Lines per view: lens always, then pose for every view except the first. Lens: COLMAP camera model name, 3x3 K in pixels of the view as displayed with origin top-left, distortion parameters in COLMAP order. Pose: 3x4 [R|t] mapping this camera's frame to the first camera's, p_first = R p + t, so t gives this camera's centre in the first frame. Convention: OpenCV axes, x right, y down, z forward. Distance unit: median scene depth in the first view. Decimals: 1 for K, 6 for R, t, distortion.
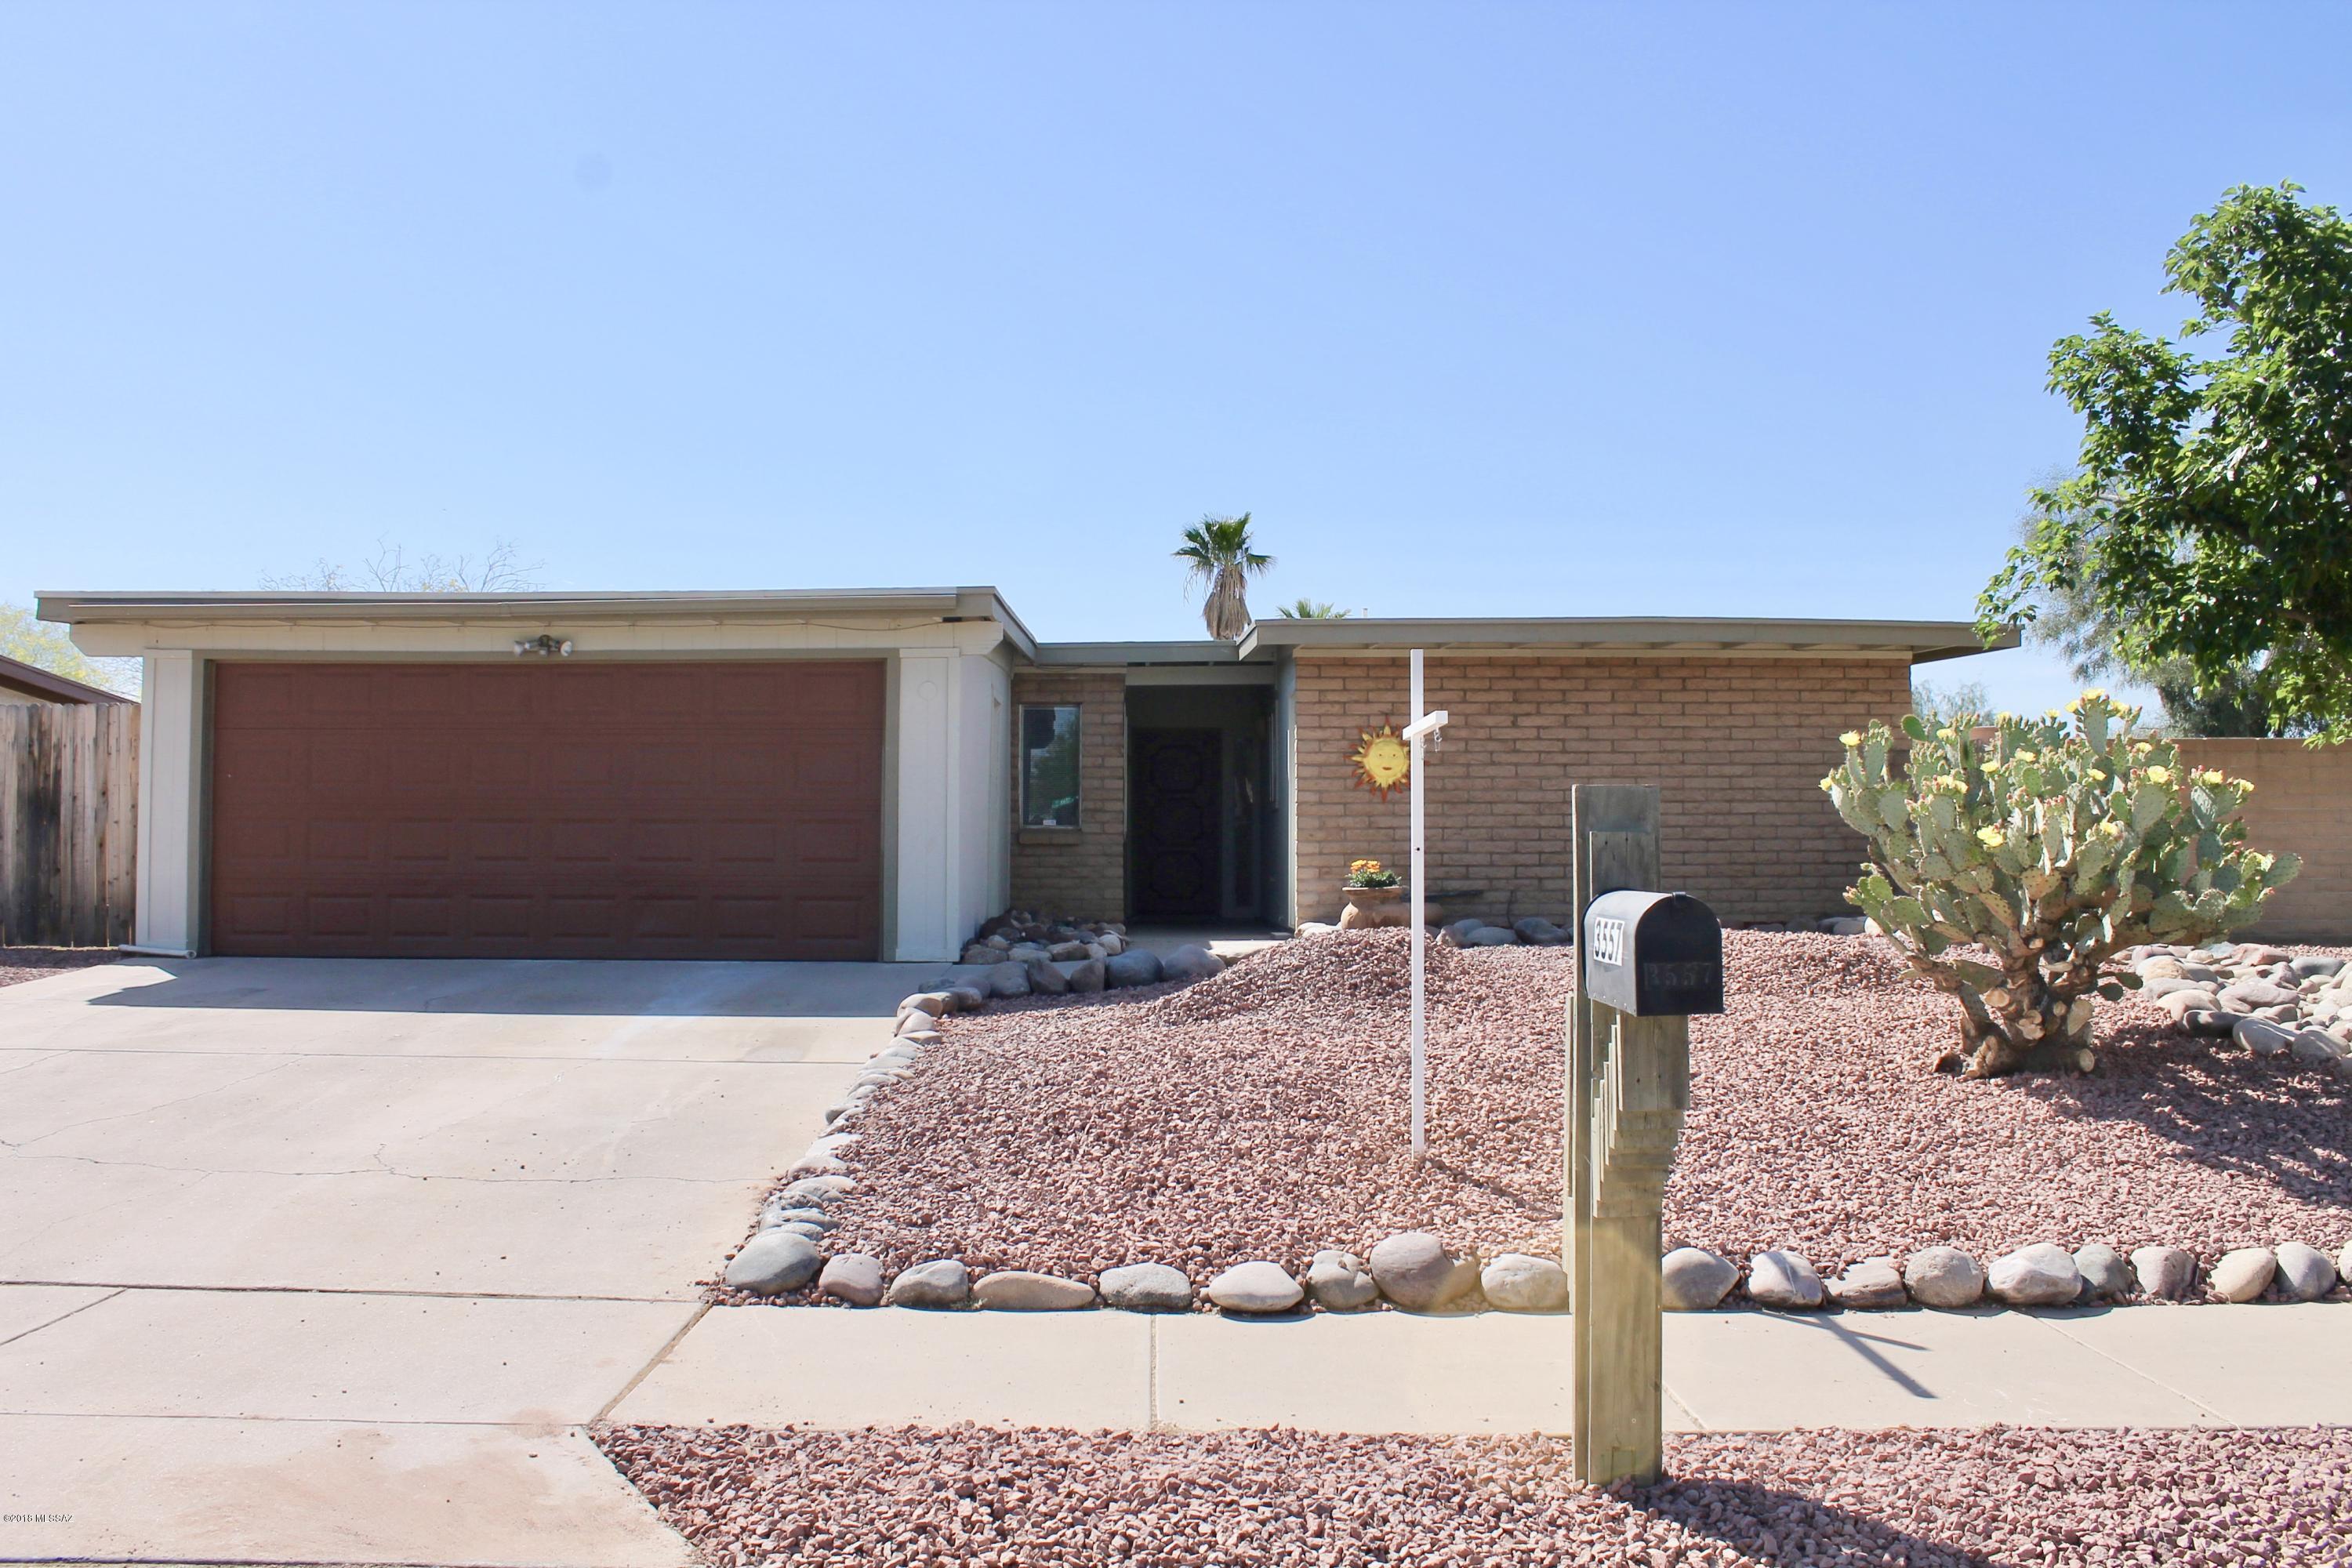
lens RADIAL K [[1984.9, 0, 1182.2], [0, 1984.9, 785.4], [0, 0, 1]] dist [-0.145303, 0.088327]
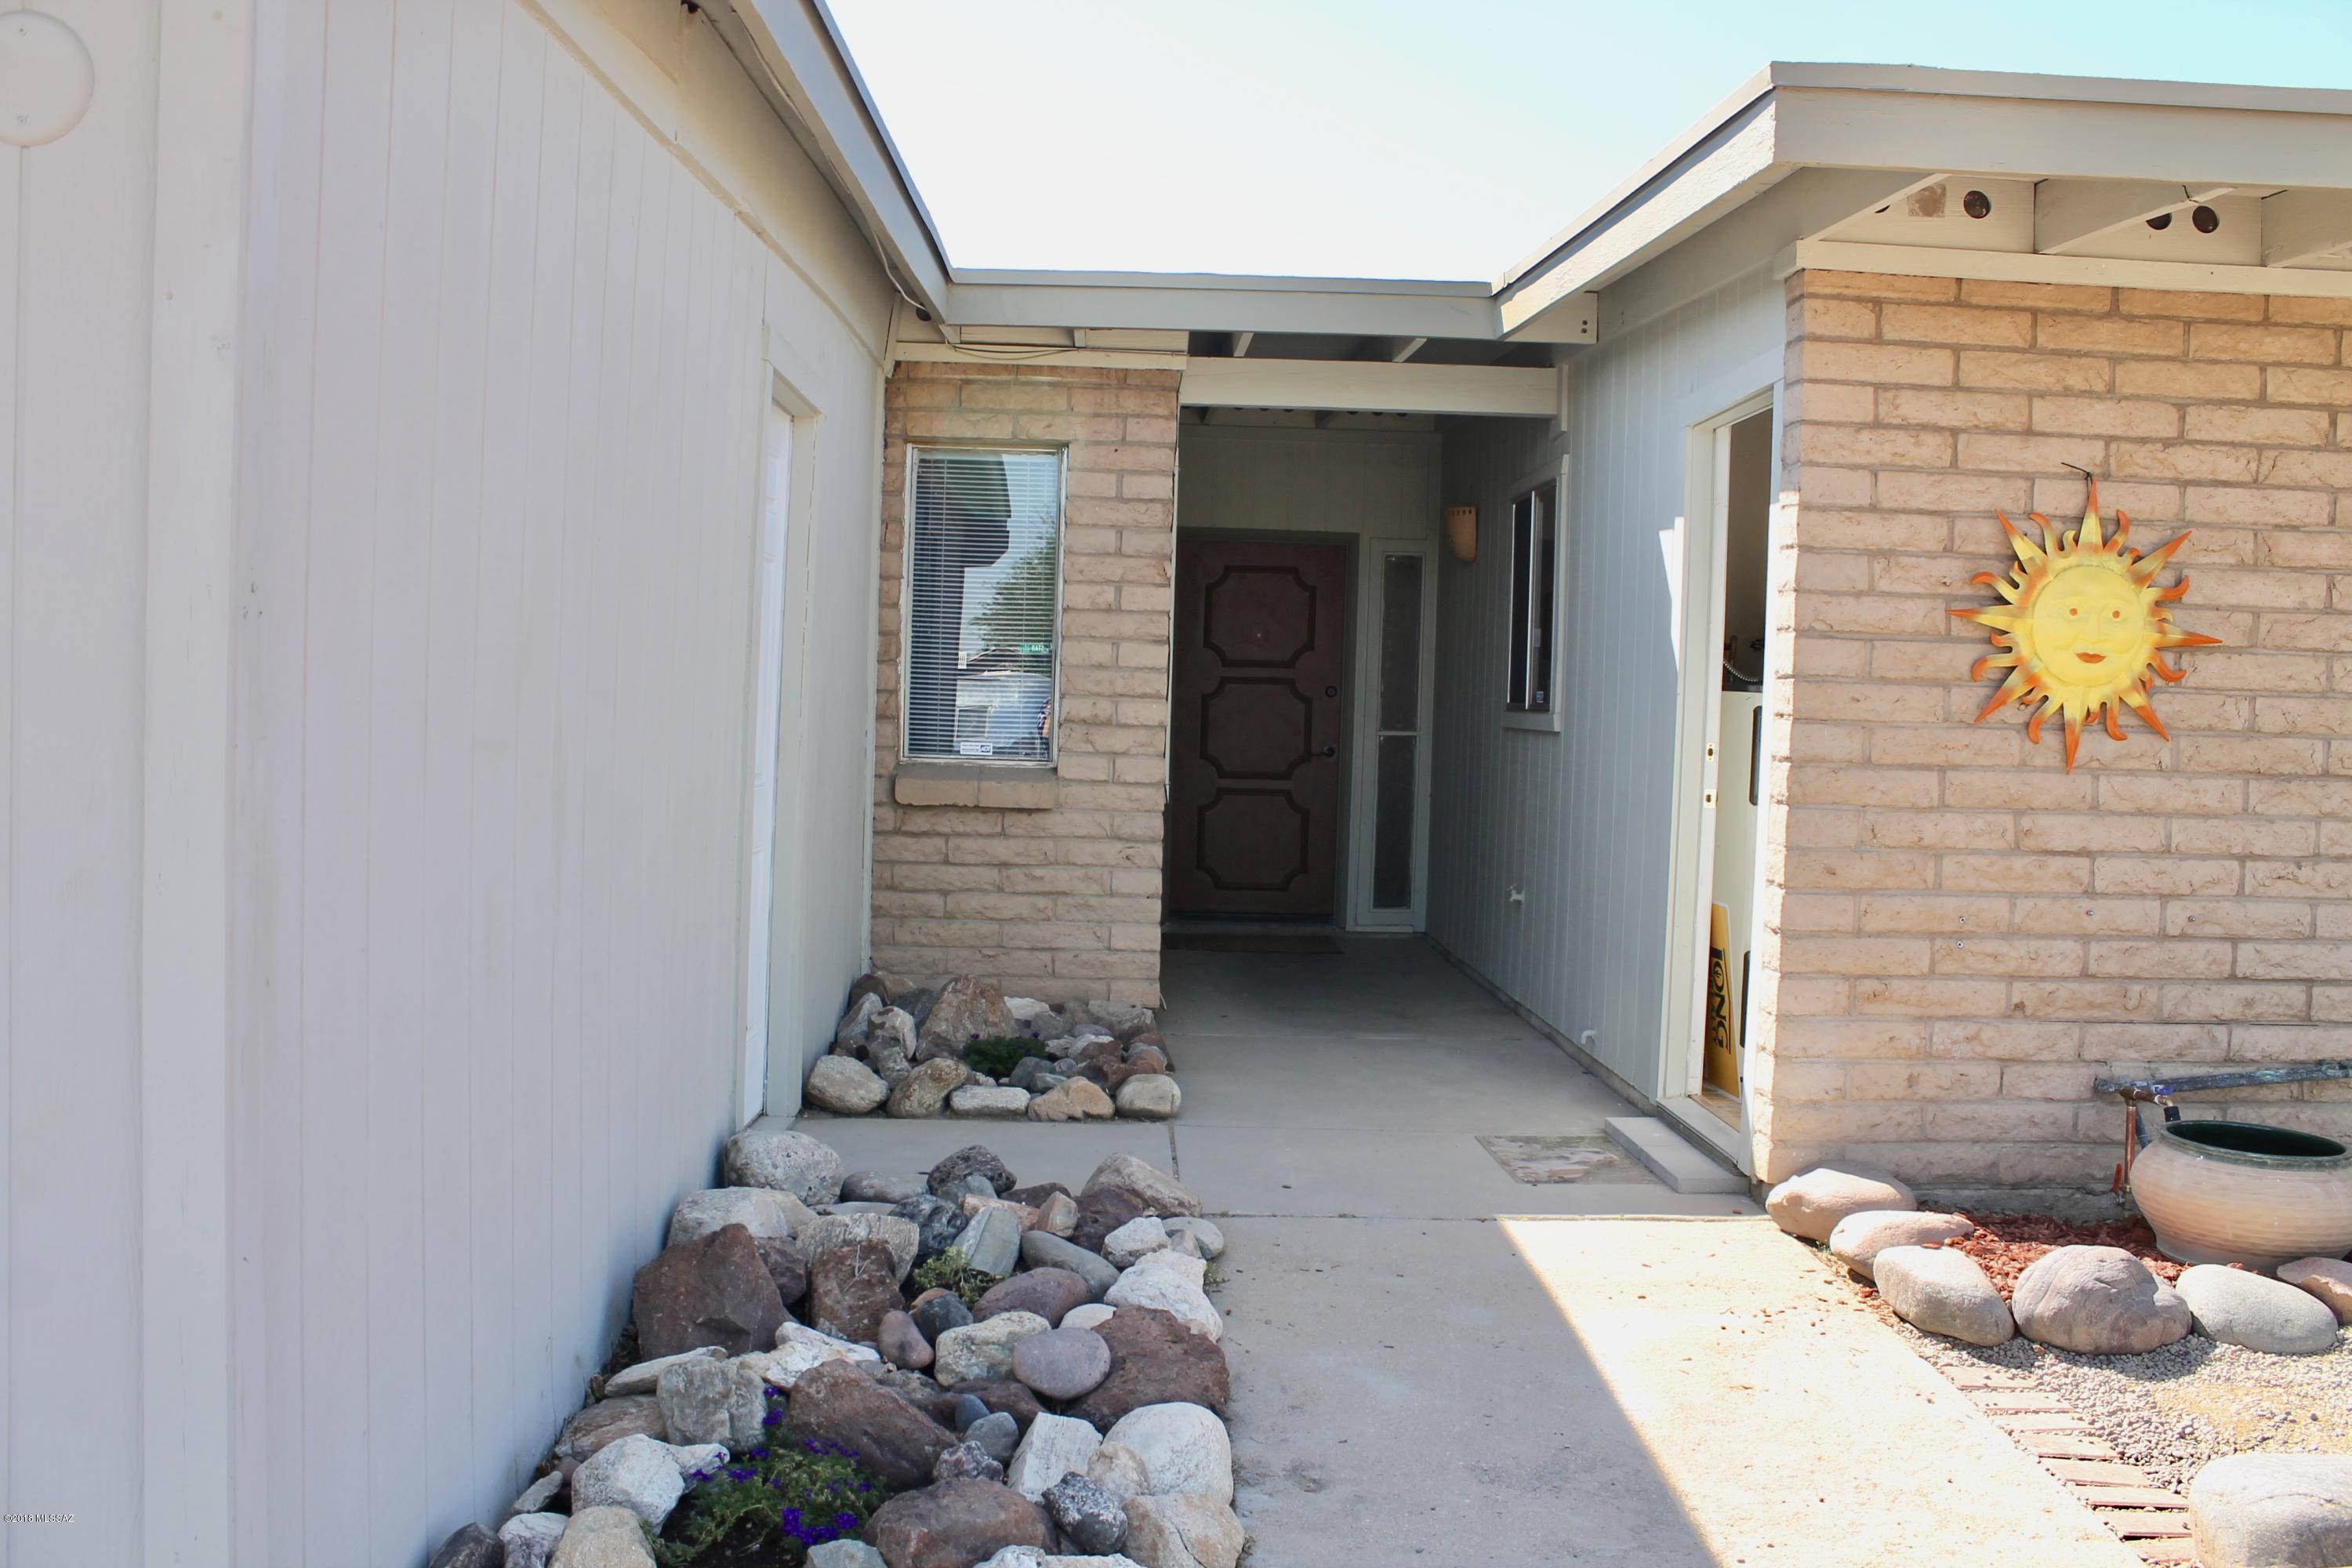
lens RADIAL K [[1984.9, 0, 1179.6], [0, 1984.9, 776.1], [0, 0, 1]] dist [-0.145303, 0.088327]
pose [[0.999429, 0.030766, 0.013960, -0.037295], [-0.031762, 0.996460, 0.077835, -0.008837], [-0.011516, -0.078234, 0.996869, 0.706934]]
